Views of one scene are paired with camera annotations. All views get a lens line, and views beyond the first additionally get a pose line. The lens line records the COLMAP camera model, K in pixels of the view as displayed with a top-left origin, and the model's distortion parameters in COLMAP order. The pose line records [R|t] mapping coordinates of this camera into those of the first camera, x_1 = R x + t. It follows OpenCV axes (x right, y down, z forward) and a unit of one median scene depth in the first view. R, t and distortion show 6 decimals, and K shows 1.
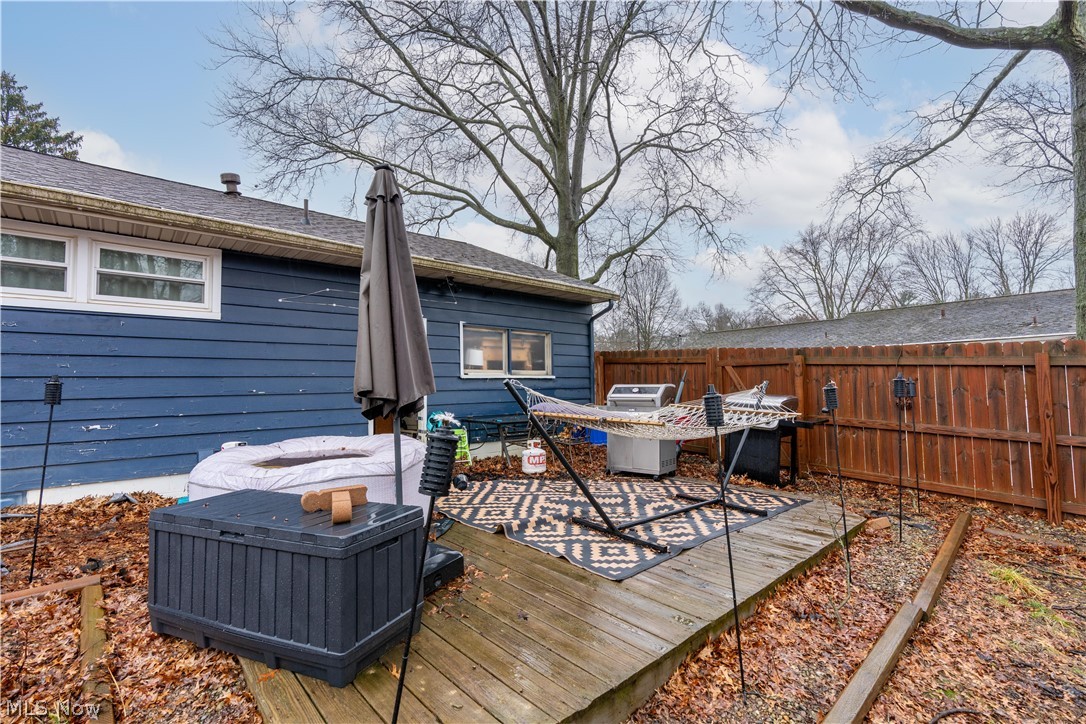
lens RADIAL K [[489.9, 0, 541.7], [0, 489.9, 358.8], [0, 0, 1]] dist [-0.009104, 0.001566]
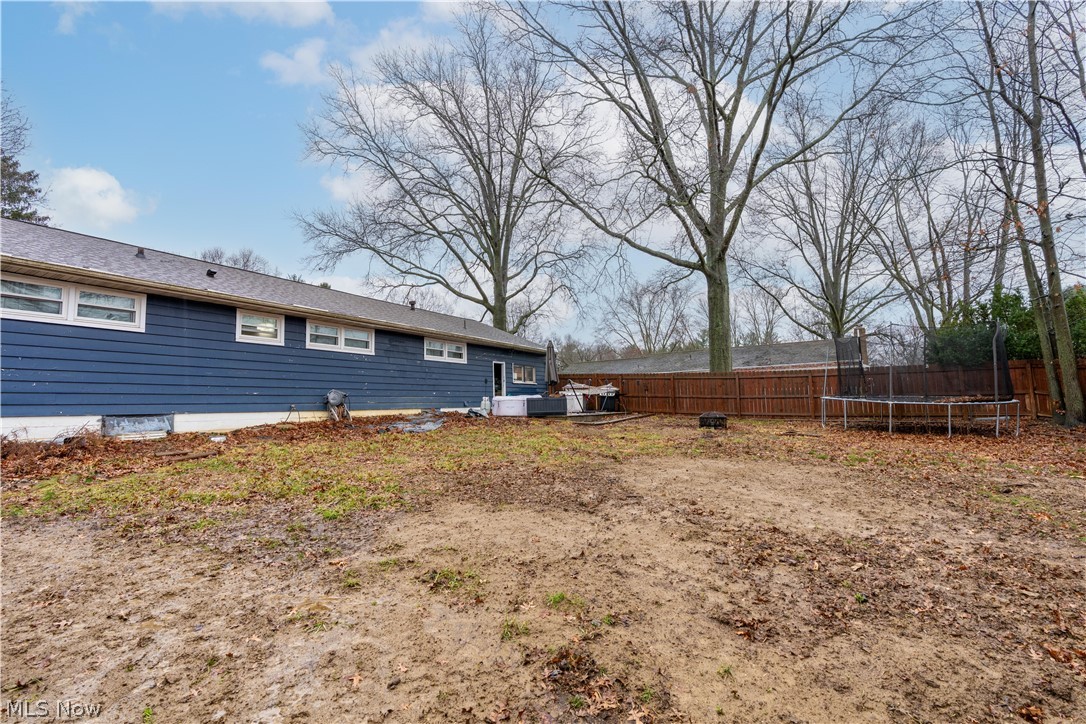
lens RADIAL K [[489.9, 0, 542.6], [0, 489.9, 359.3], [0, 0, 1]] dist [-0.009104, 0.001566]
pose [[0.953439, 0.017697, 0.301066, -0.306922], [-0.003826, 0.998906, -0.046600, 0.012165], [-0.301562, 0.043279, 0.952464, -0.628500]]
